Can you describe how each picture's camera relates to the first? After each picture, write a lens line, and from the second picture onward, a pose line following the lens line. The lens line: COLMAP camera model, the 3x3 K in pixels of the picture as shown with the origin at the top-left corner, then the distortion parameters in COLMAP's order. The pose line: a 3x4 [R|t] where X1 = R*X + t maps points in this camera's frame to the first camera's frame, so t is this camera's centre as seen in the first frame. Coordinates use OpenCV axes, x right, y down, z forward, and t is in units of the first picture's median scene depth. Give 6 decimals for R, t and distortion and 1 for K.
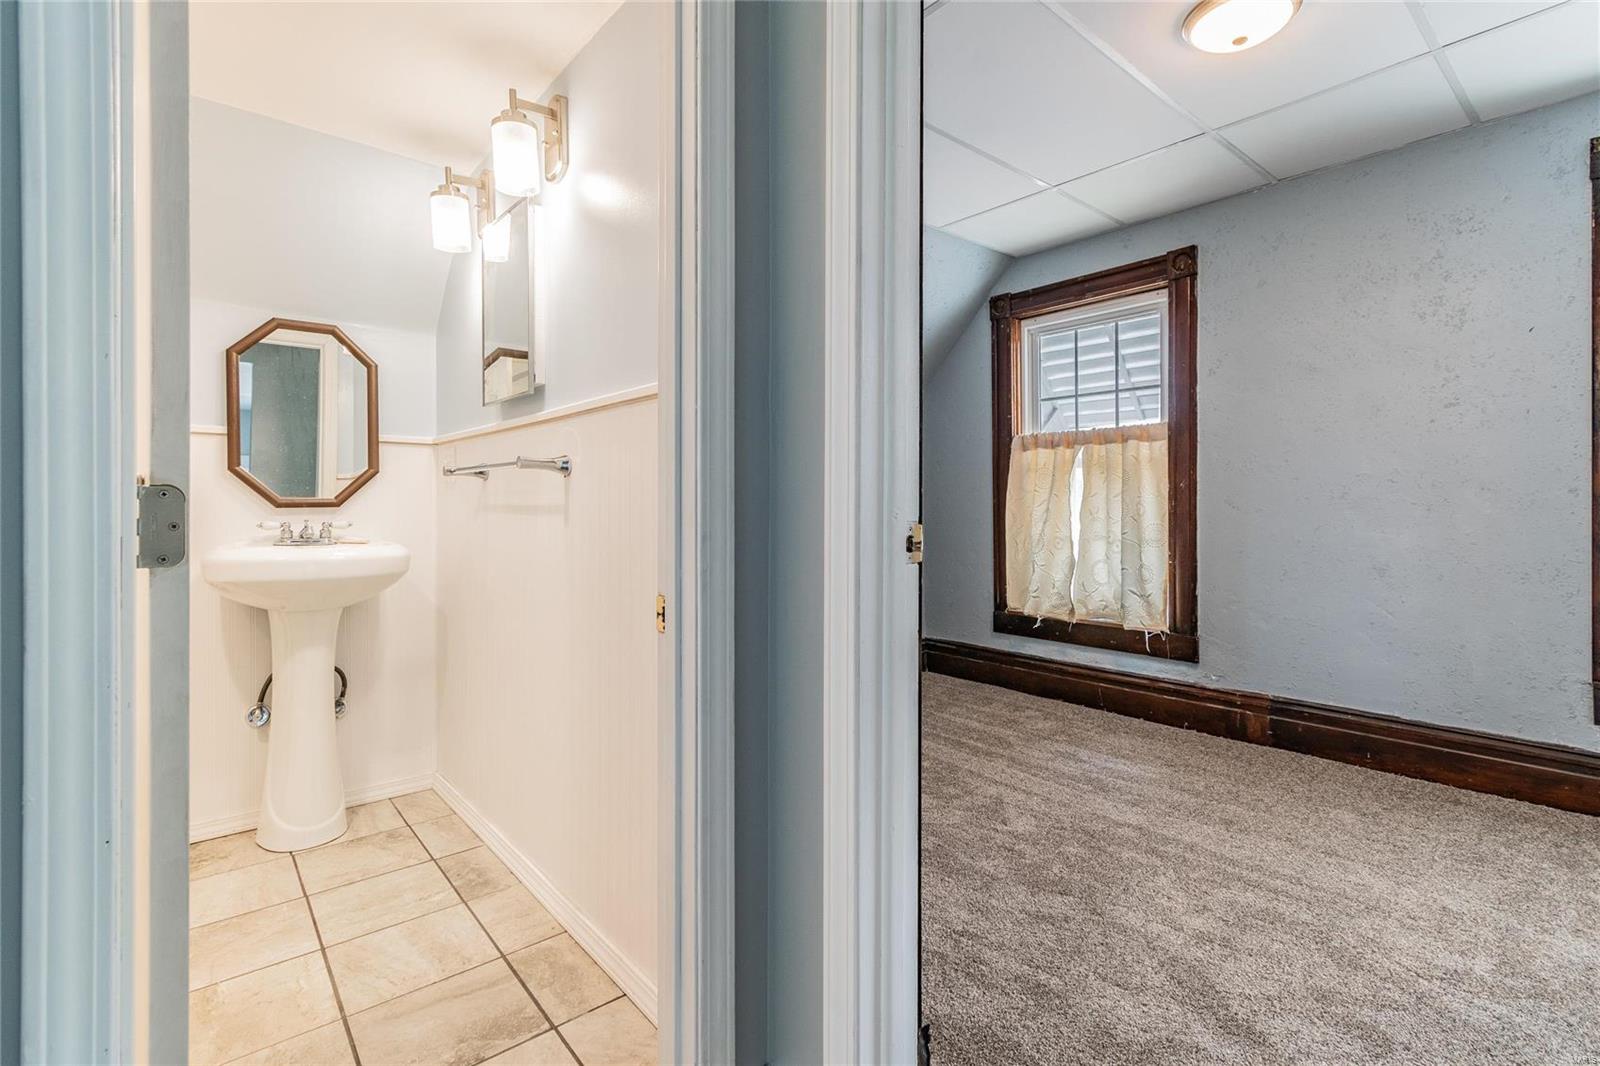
lens RADIAL K [[737.7, 0, 806.0], [0, 737.7, 505.8], [0, 0, 1]] dist [0.005890, -0.000093]
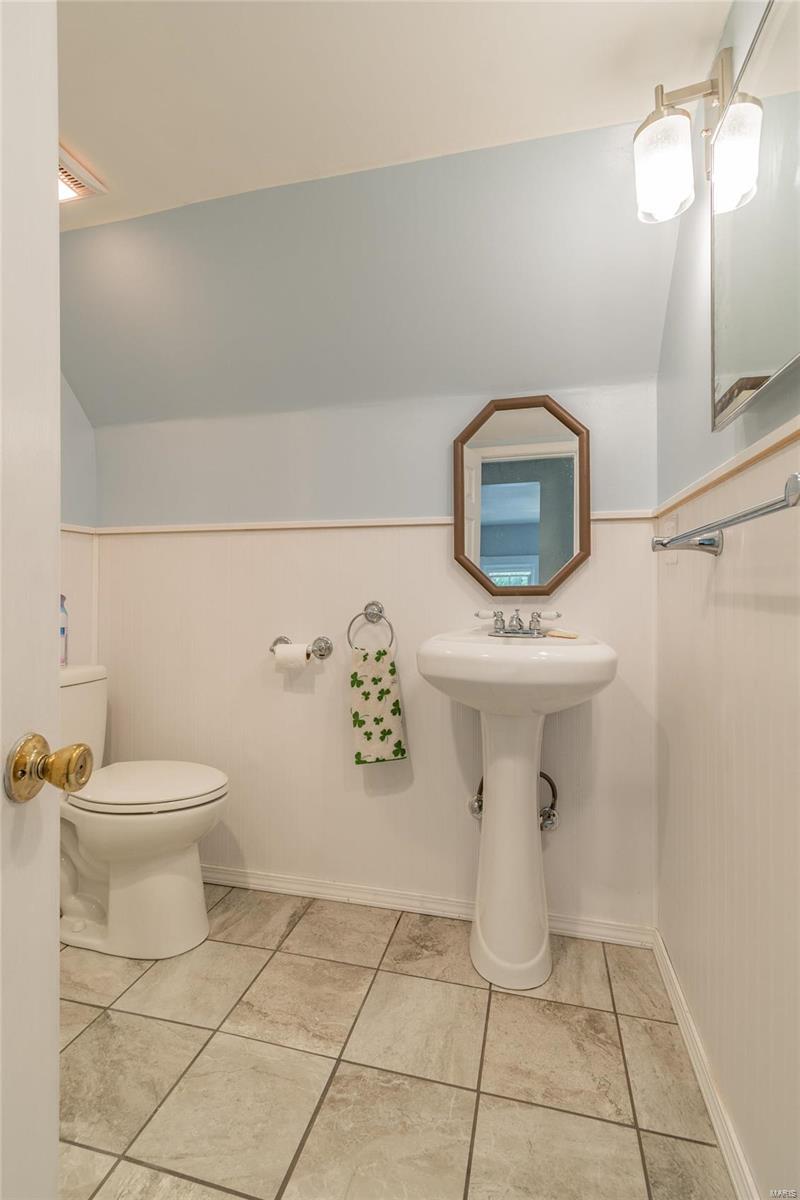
lens RADIAL K [[553.3, 0, 403.3], [0, 553.3, 592.7], [0, 0, 1]] dist [0.005890, -0.000093]
pose [[0.583229, 0.000002, -0.812308, -0.182882], [0.001813, 0.999998, 0.001304, -0.003011], [0.812306, -0.002233, 0.583227, 0.448527]]
